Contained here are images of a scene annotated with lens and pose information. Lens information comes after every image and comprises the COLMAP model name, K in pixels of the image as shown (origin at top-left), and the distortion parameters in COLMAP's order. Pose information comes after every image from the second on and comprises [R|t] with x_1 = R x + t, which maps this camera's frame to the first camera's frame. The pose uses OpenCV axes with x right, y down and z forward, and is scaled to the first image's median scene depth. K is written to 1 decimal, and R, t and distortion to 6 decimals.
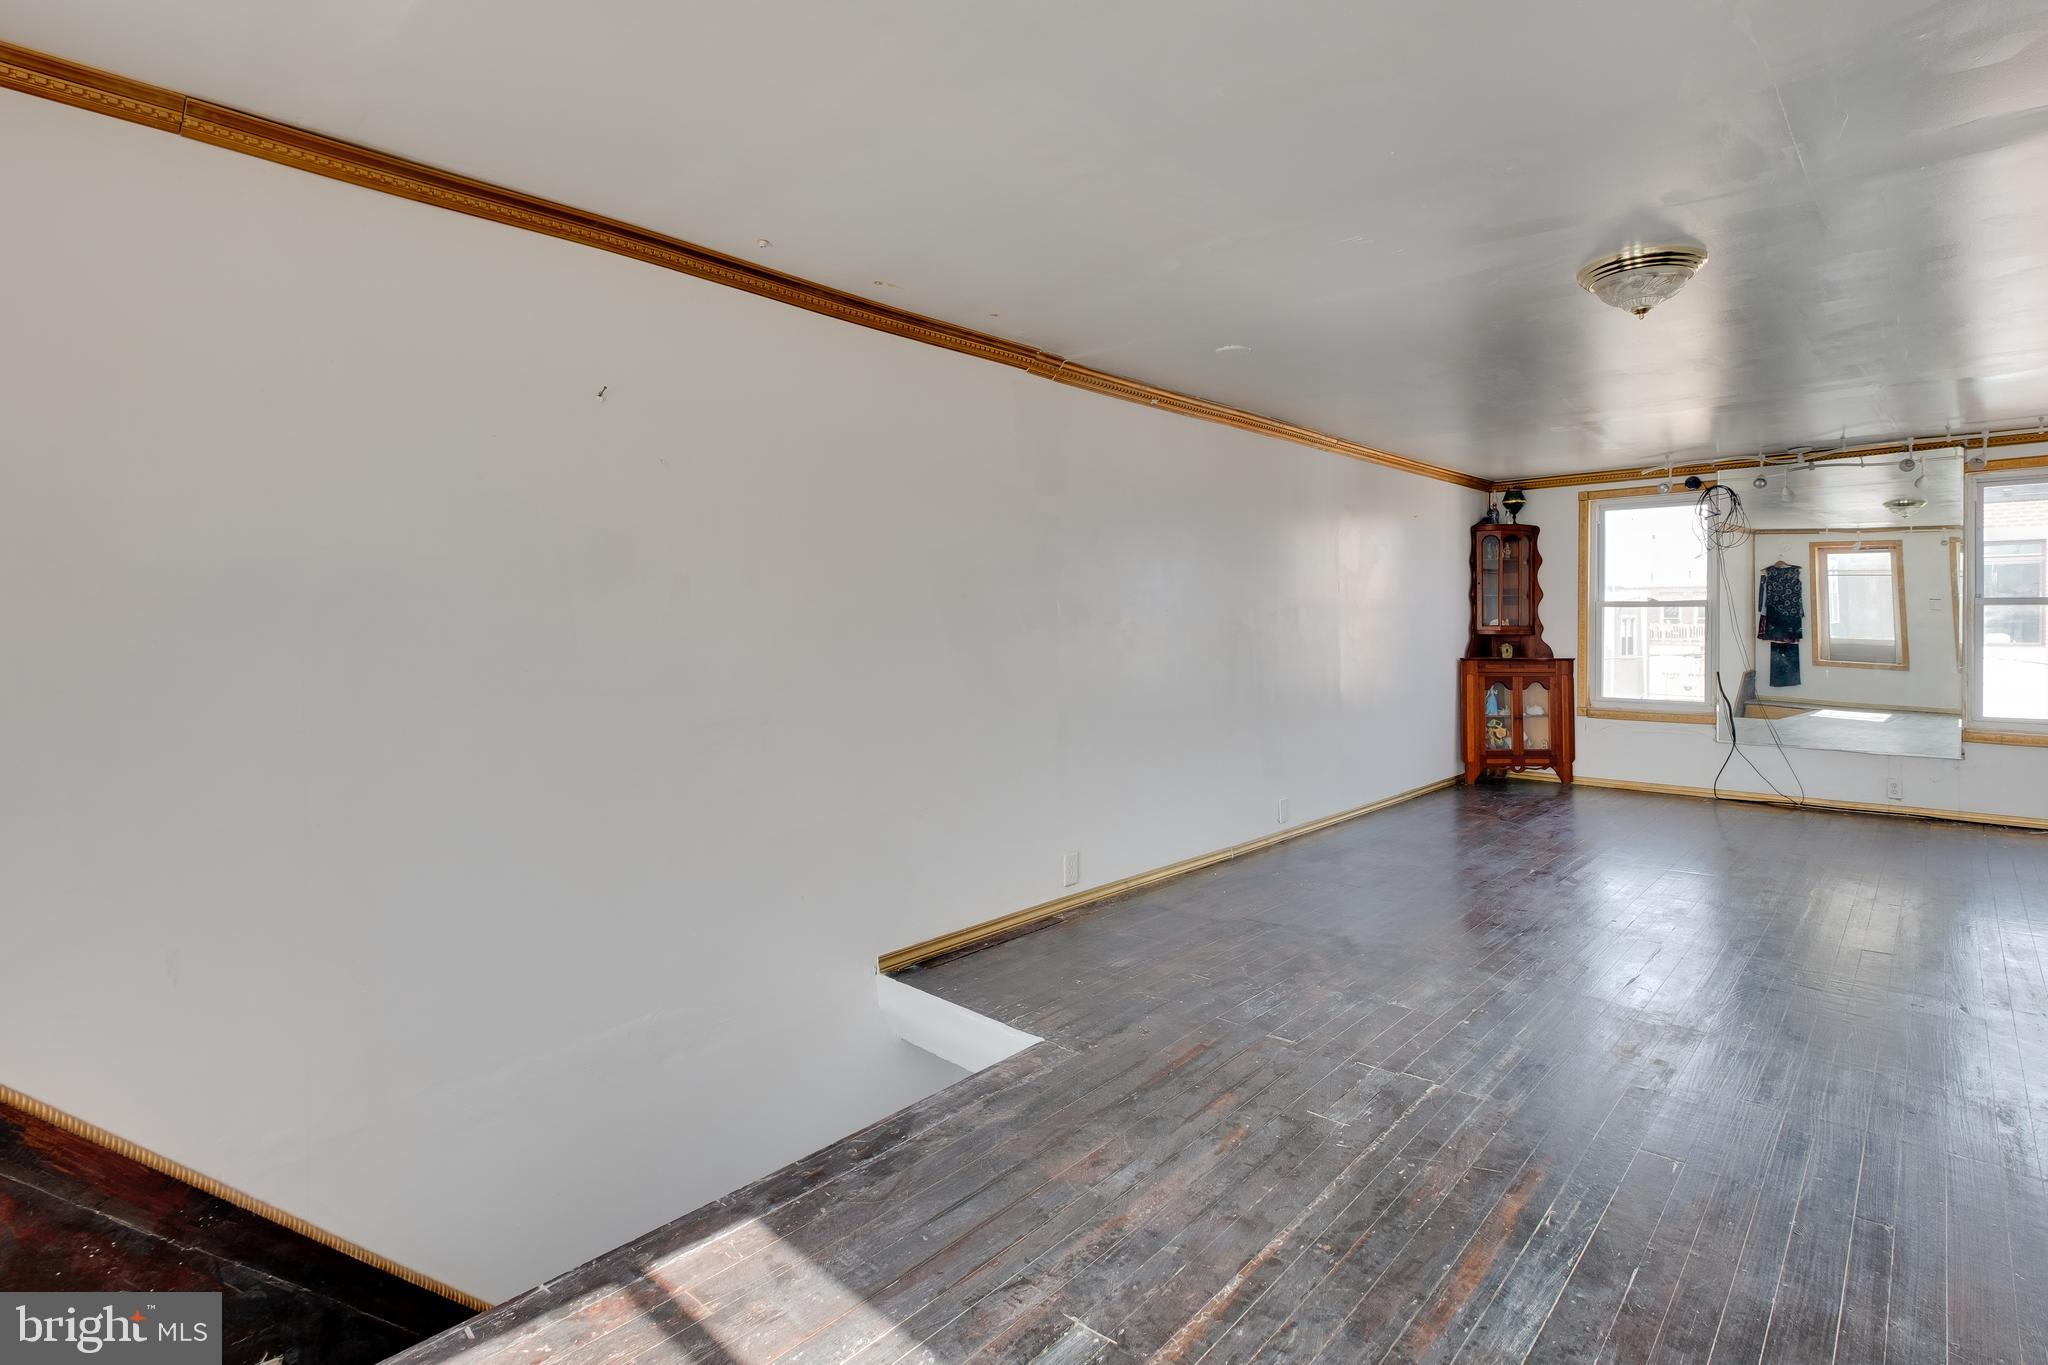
lens RADIAL K [[999.3, 0, 1022.2], [0, 999.3, 626.8], [0, 0, 1]] dist [0.000291, 0.000018]
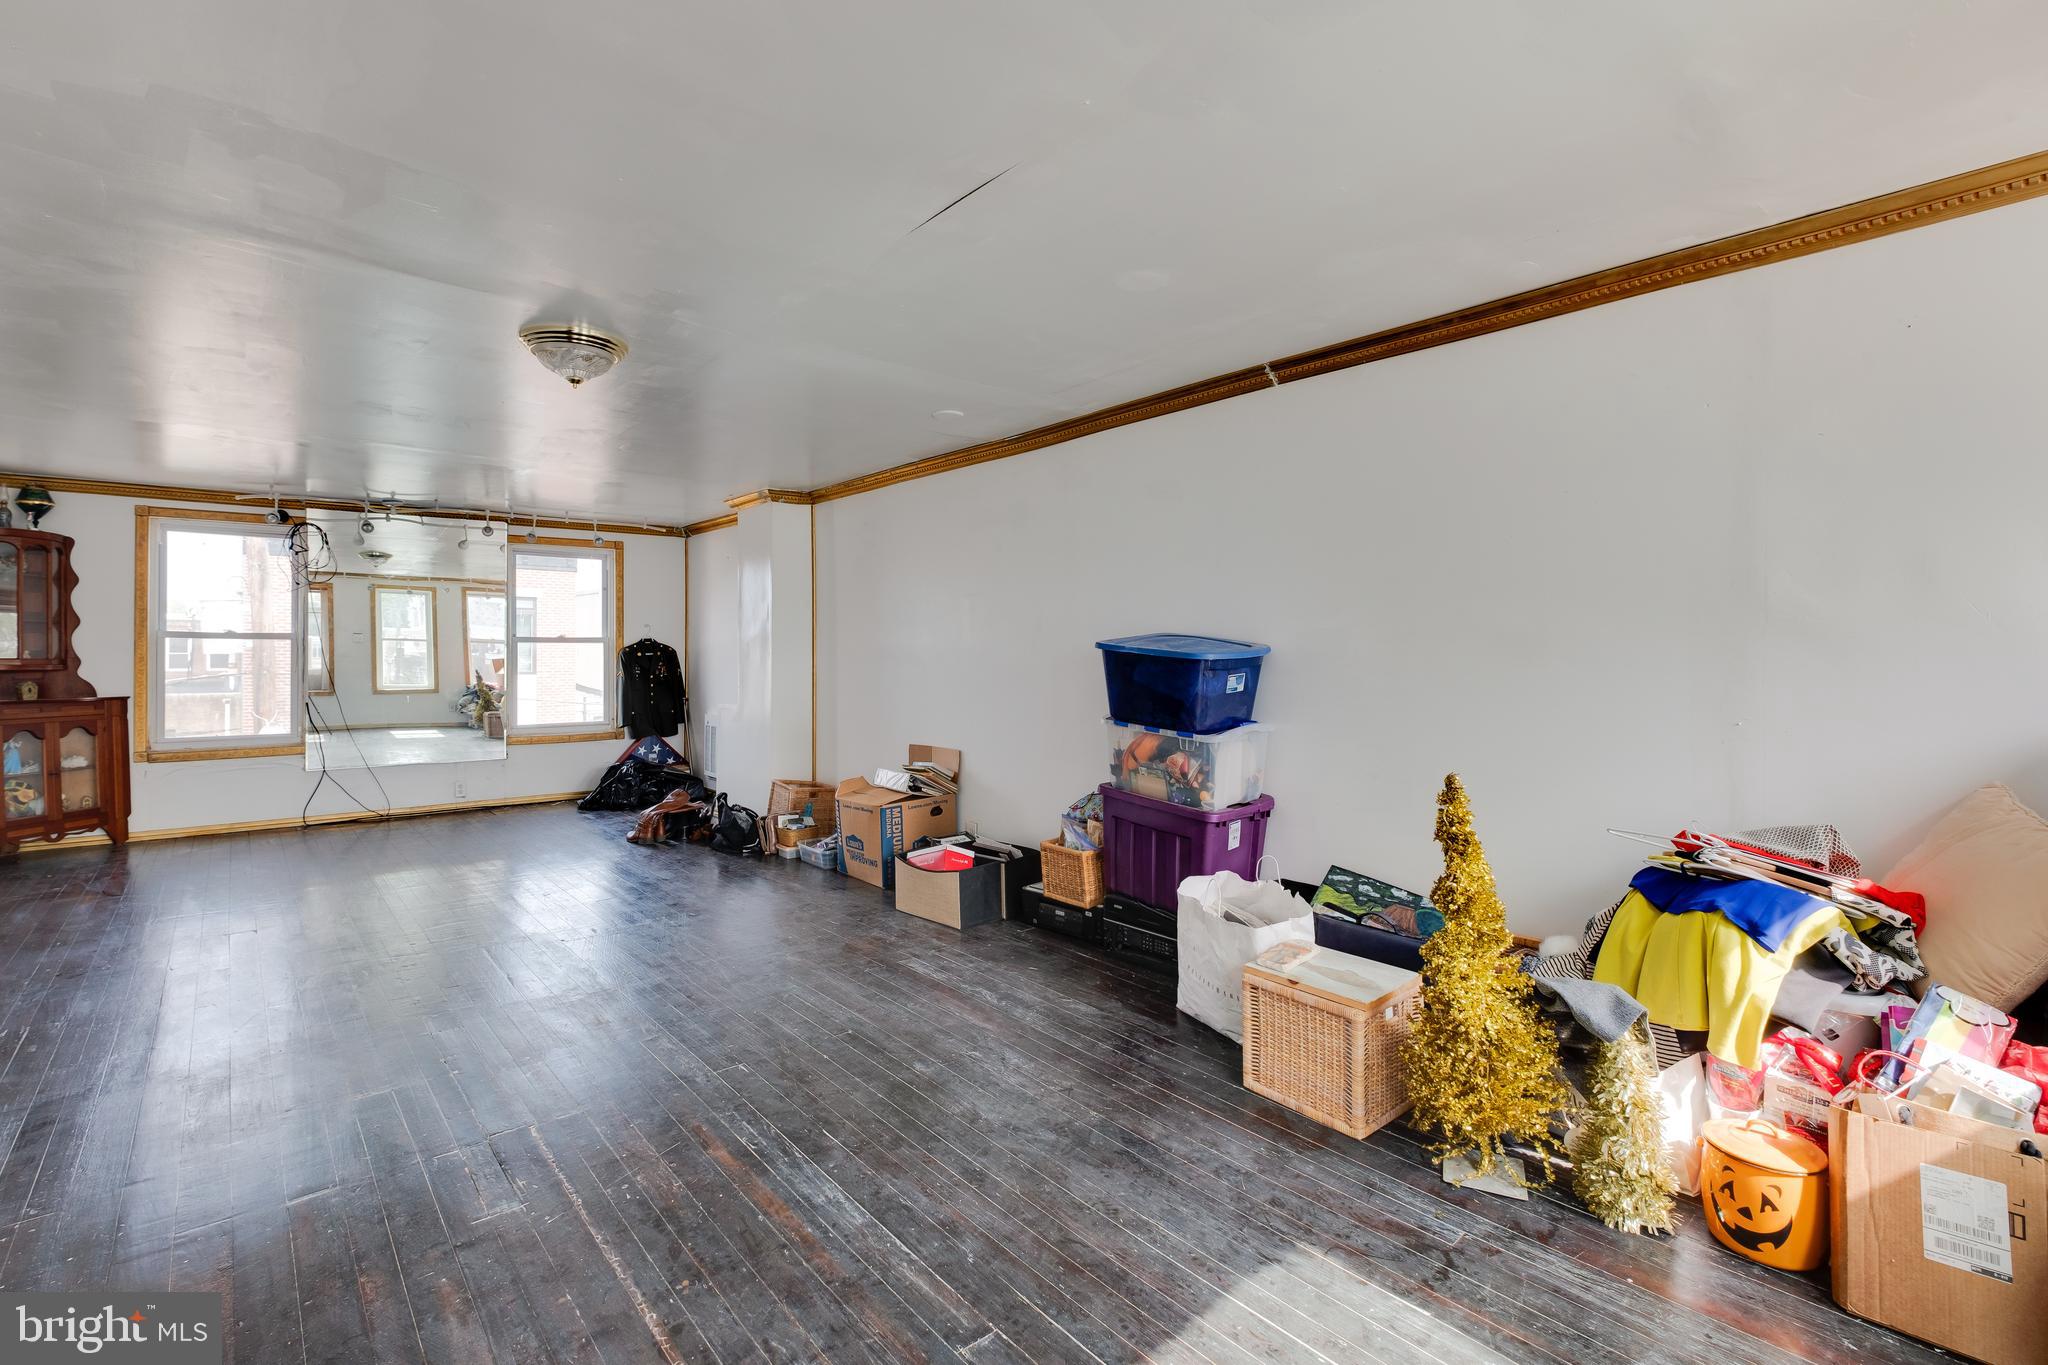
lens RADIAL K [[911.3, 0, 1021.7], [0, 911.3, 650.1], [0, 0, 1]] dist [-0.000495, -0.000248]
pose [[0.116166, 0.008070, 0.993197, -0.142222], [0.004790, 0.999951, -0.008686, 0.002107], [-0.993218, 0.005767, 0.116121, 0.145611]]
